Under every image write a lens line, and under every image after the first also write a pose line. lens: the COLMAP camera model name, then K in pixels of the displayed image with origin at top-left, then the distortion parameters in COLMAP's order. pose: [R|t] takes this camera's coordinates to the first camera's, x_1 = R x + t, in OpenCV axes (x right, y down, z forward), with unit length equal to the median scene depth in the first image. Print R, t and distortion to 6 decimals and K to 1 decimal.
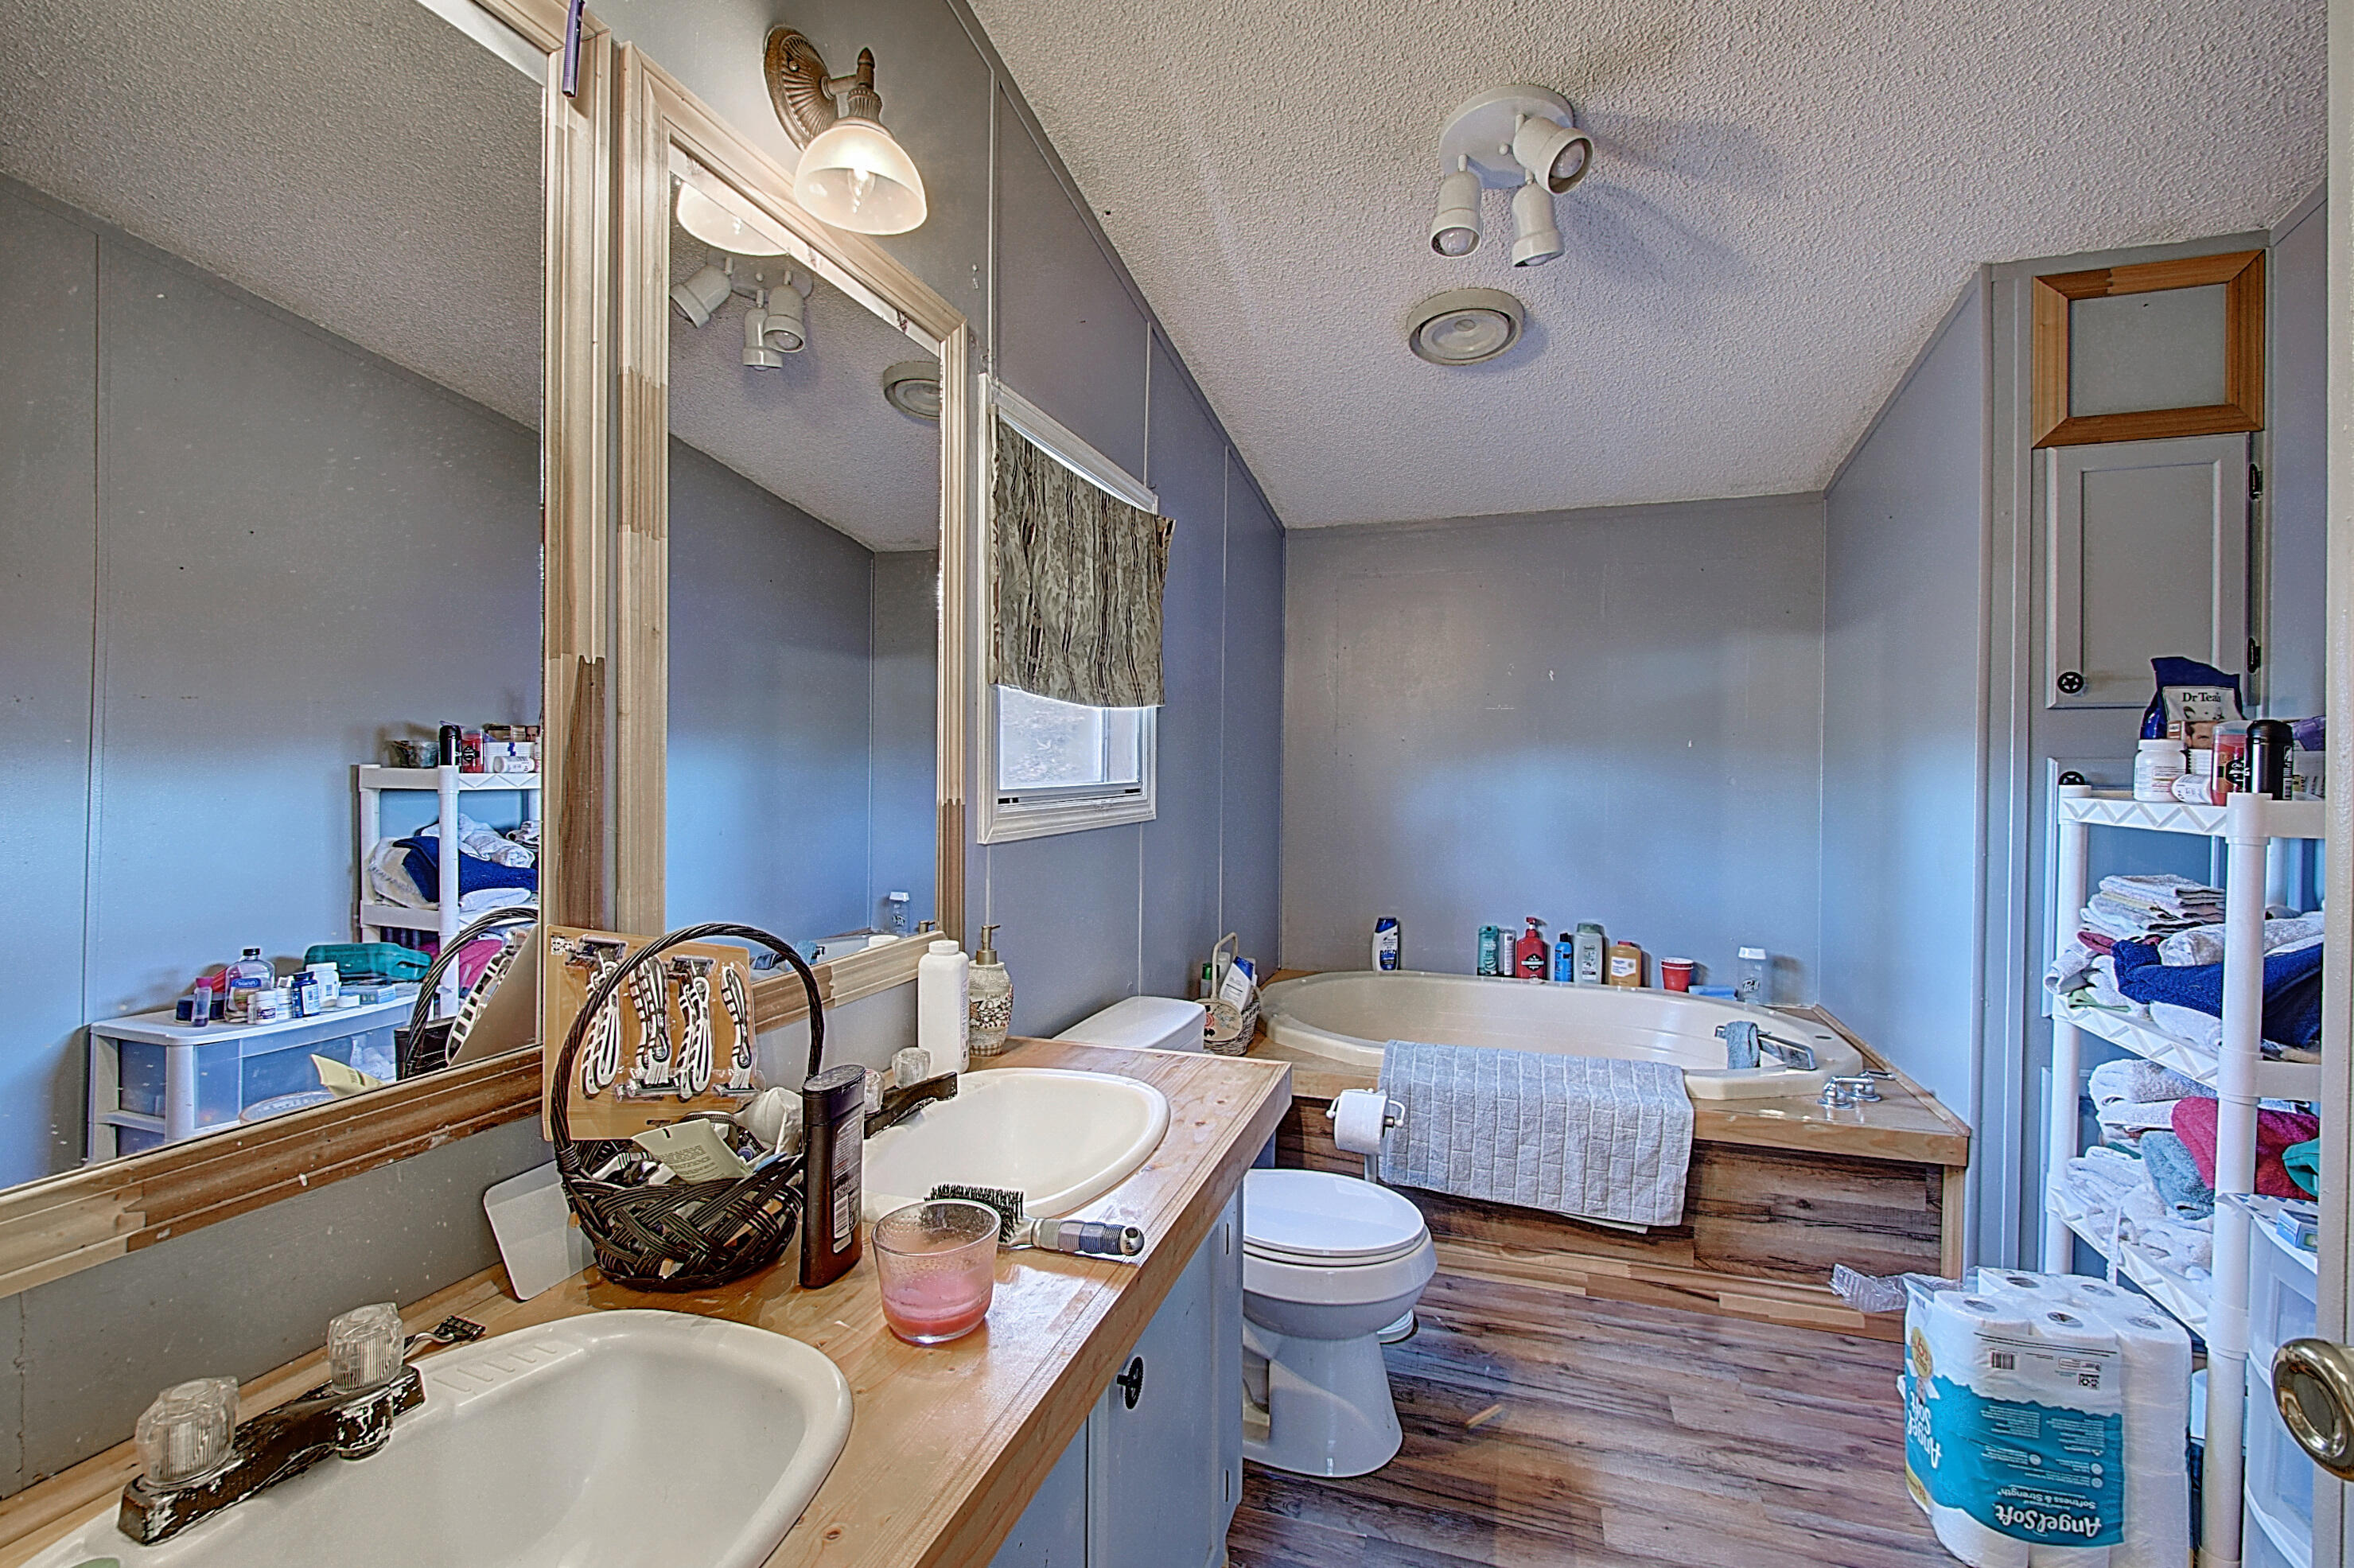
lens RADIAL K [[1062.1, 0, 1164.6], [0, 1062.1, 778.9], [0, 0, 1]] dist [-0.004409, -0.000436]
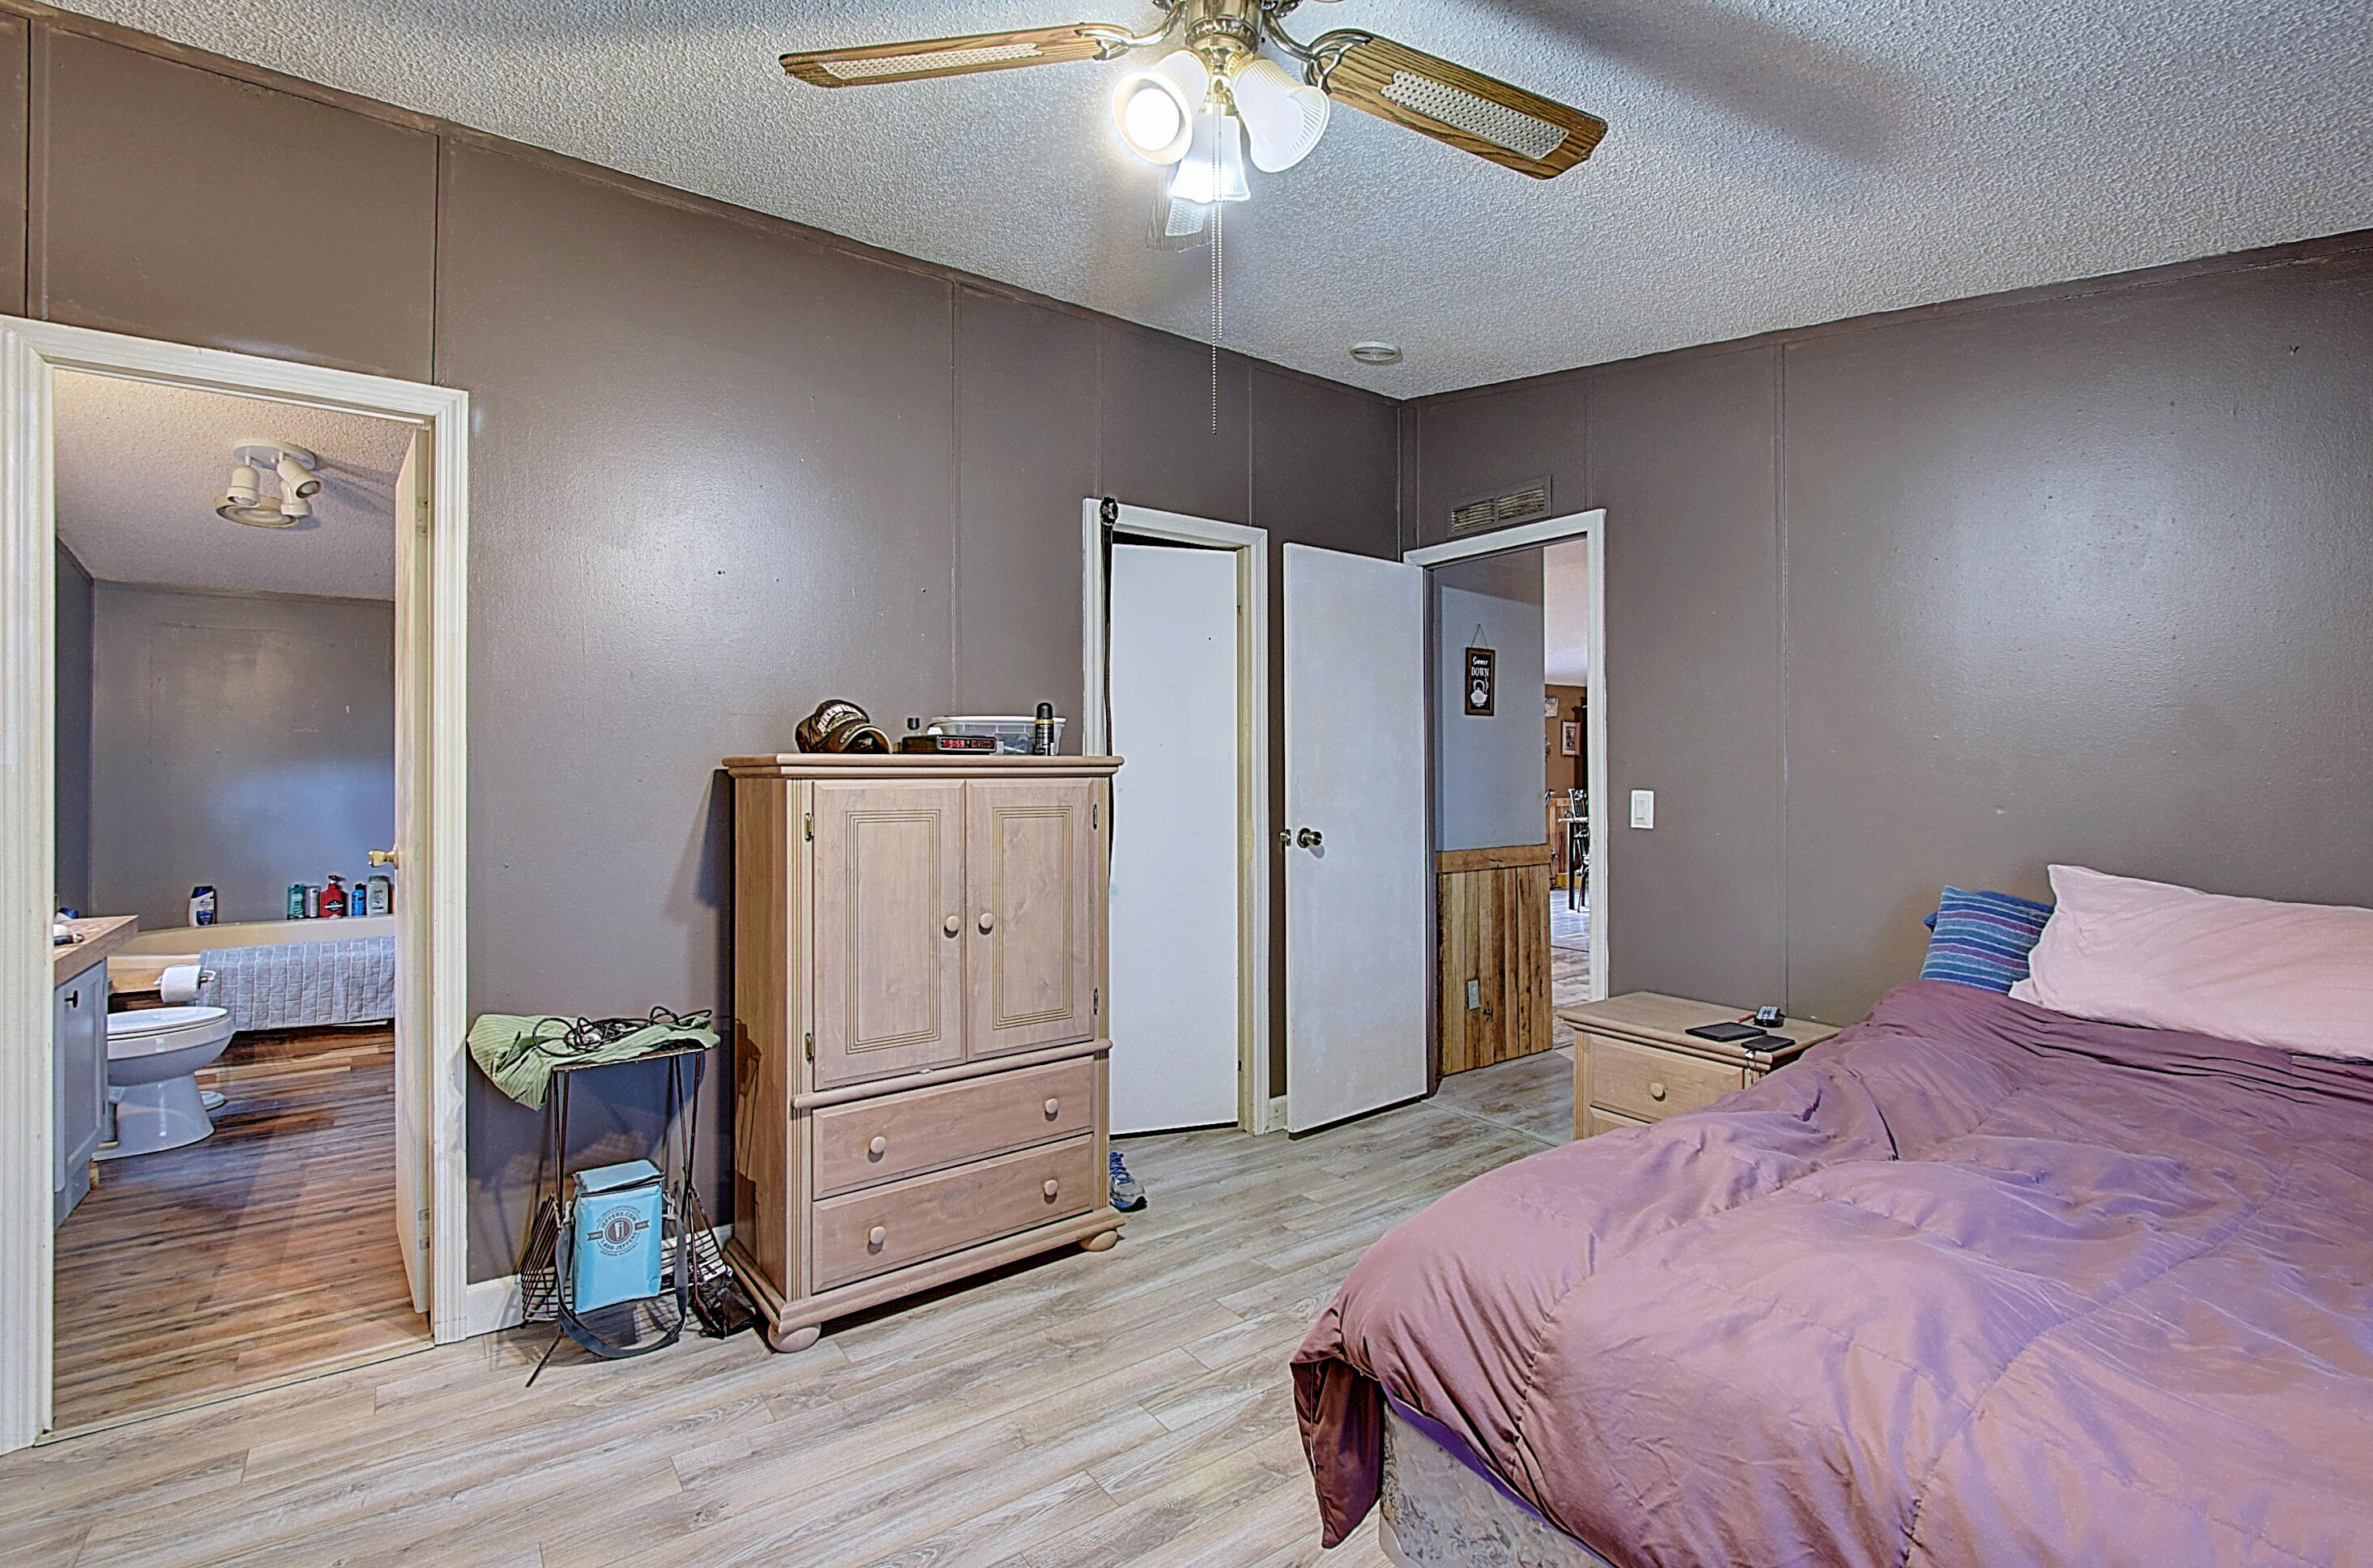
lens RADIAL K [[1070.5, 0, 1177.1], [0, 1070.5, 779.5], [0, 0, 1]] dist [-0.004409, -0.000436]
pose [[0.588437, -0.003561, 0.808535, -0.159194], [0.009447, 0.999952, -0.002472, 0.012876], [-0.808488, 0.009093, 0.588443, -0.809446]]
